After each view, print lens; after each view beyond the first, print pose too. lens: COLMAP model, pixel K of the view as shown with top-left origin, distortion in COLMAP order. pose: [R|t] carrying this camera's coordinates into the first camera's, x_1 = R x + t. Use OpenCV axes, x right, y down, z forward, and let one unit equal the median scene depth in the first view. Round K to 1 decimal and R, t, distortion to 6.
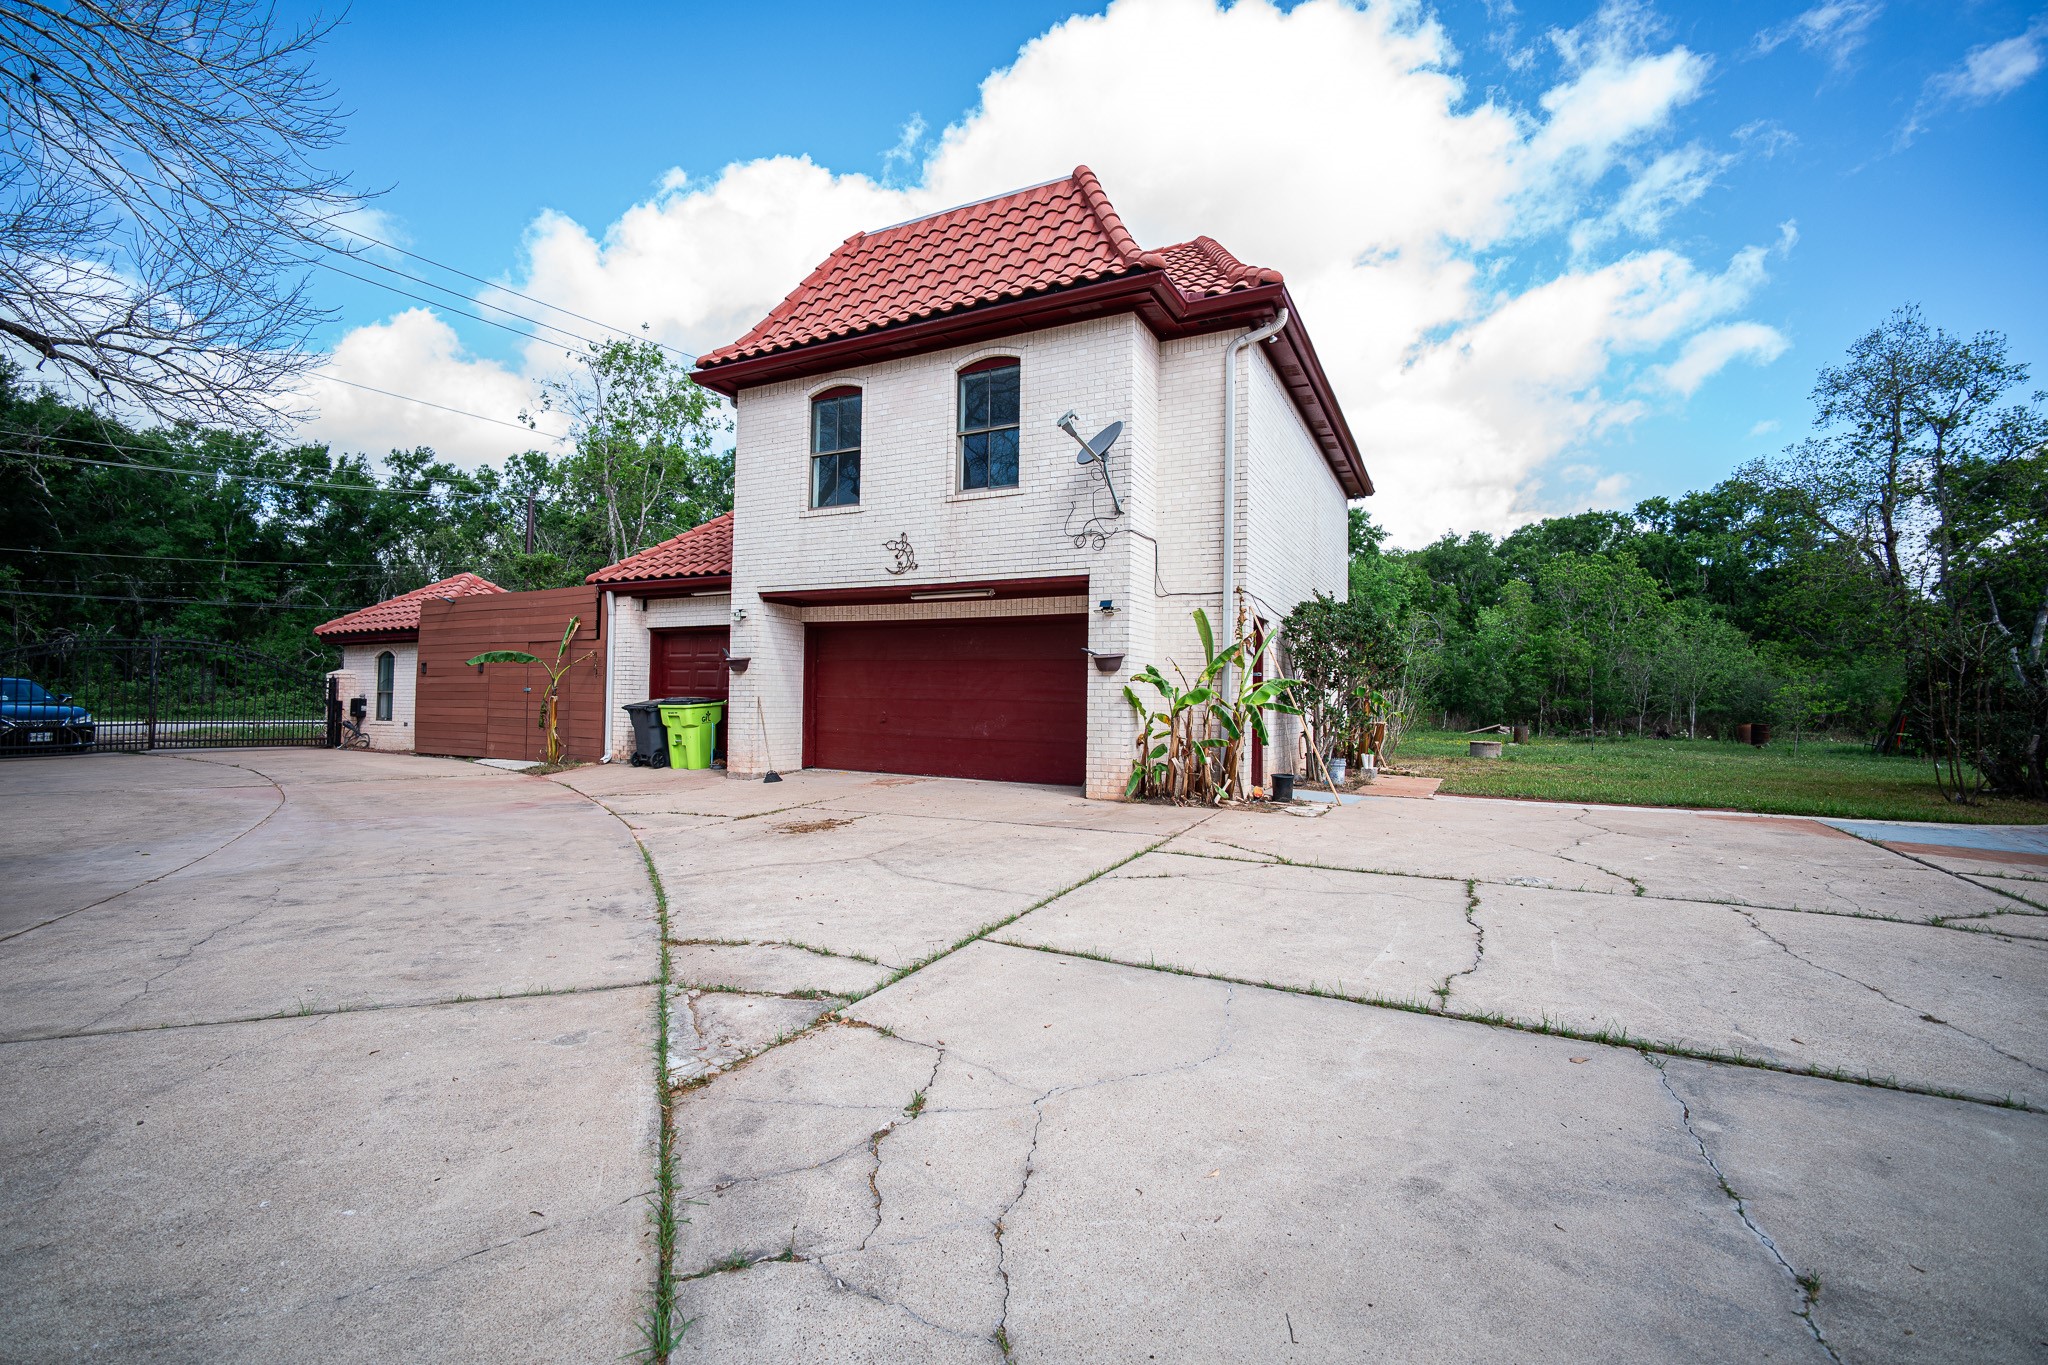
lens RADIAL K [[880.8, 0, 1017.3], [0, 880.8, 678.2], [0, 0, 1]] dist [-0.019495, 0.005591]
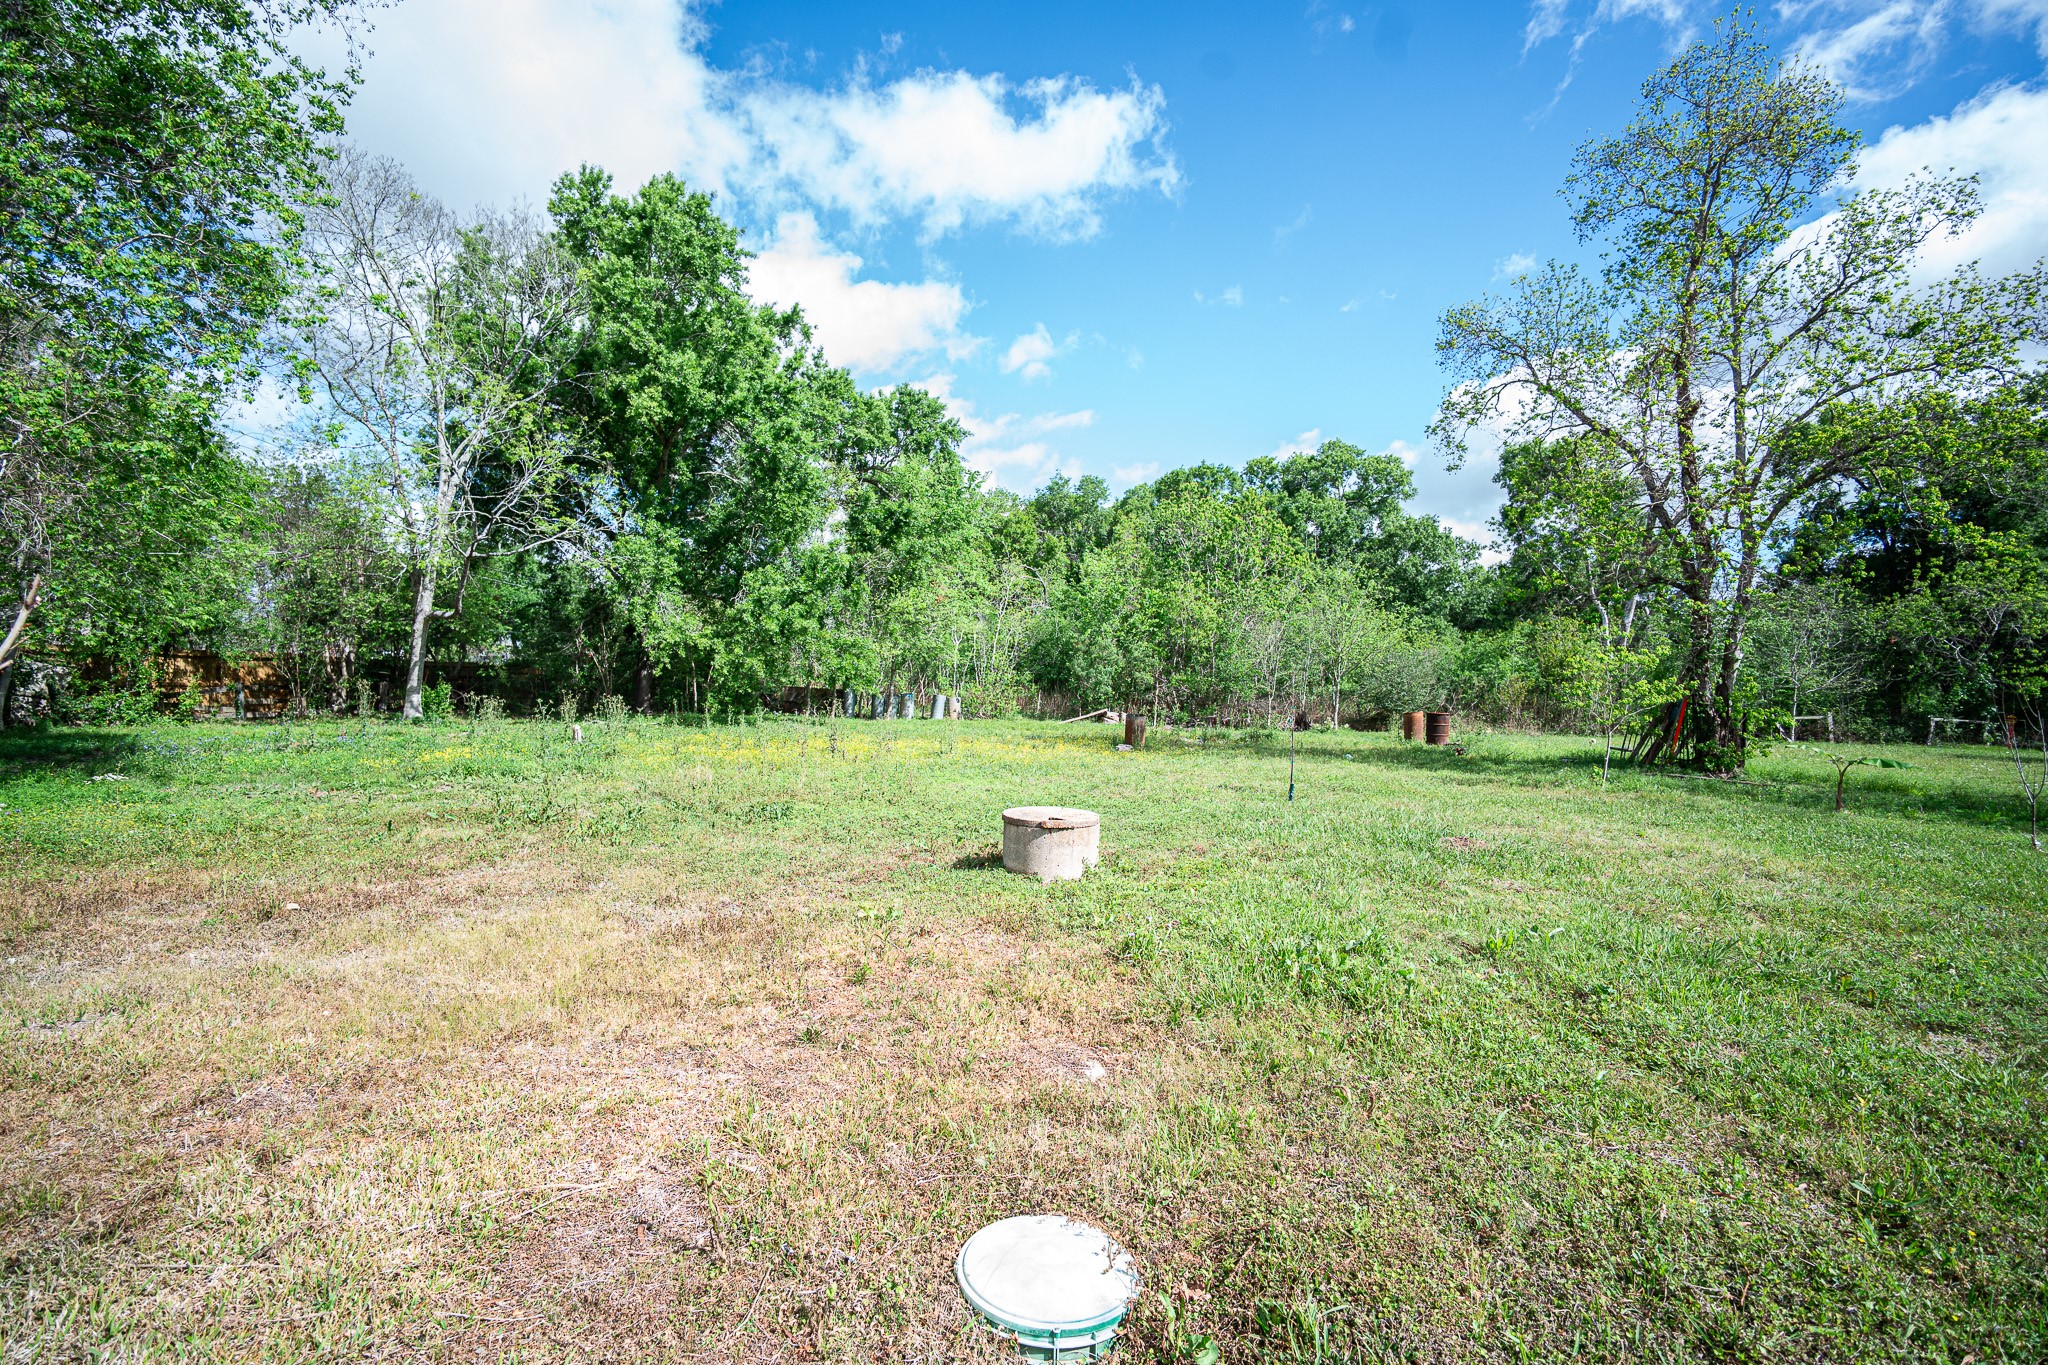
lens RADIAL K [[880.8, 0, 1017.8], [0, 880.8, 692.3], [0, 0, 1]] dist [-0.019495, 0.005591]
pose [[0.920446, 0.002433, 0.390861, 0.167378], [-0.020177, 0.998943, 0.041298, 0.008622], [-0.390347, -0.045899, 0.919523, 0.302041]]
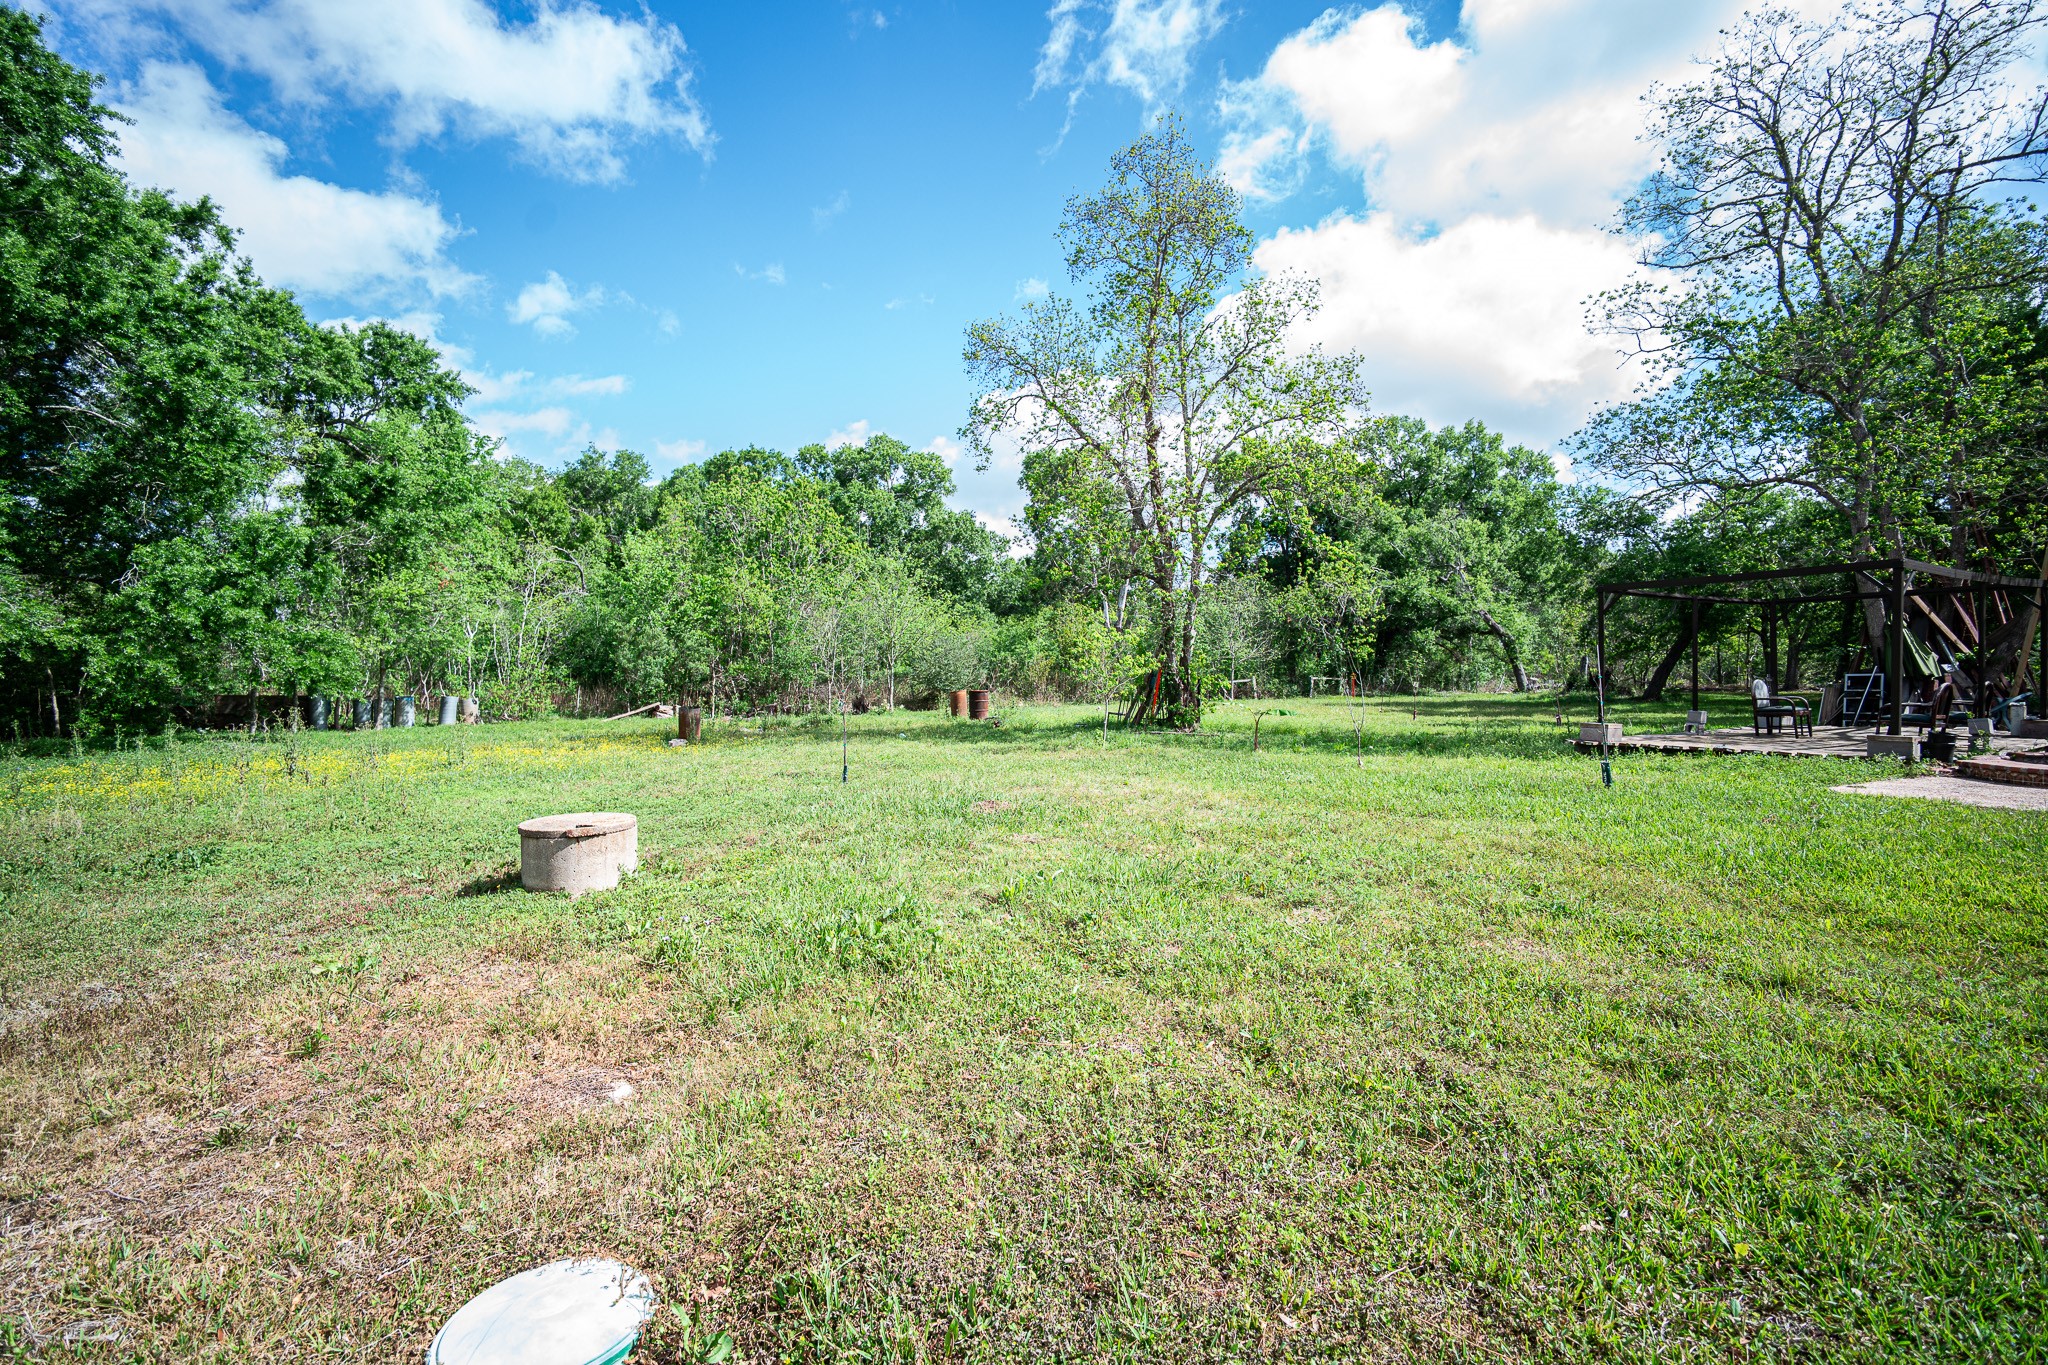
lens RADIAL K [[880.8, 0, 1012.7], [0, 880.8, 688.2], [0, 0, 1]] dist [-0.019495, 0.005591]
pose [[0.634881, -0.038505, 0.771650, 0.169295], [0.003343, 0.998885, 0.047093, 0.008703], [-0.772603, -0.027318, 0.634302, 0.300439]]
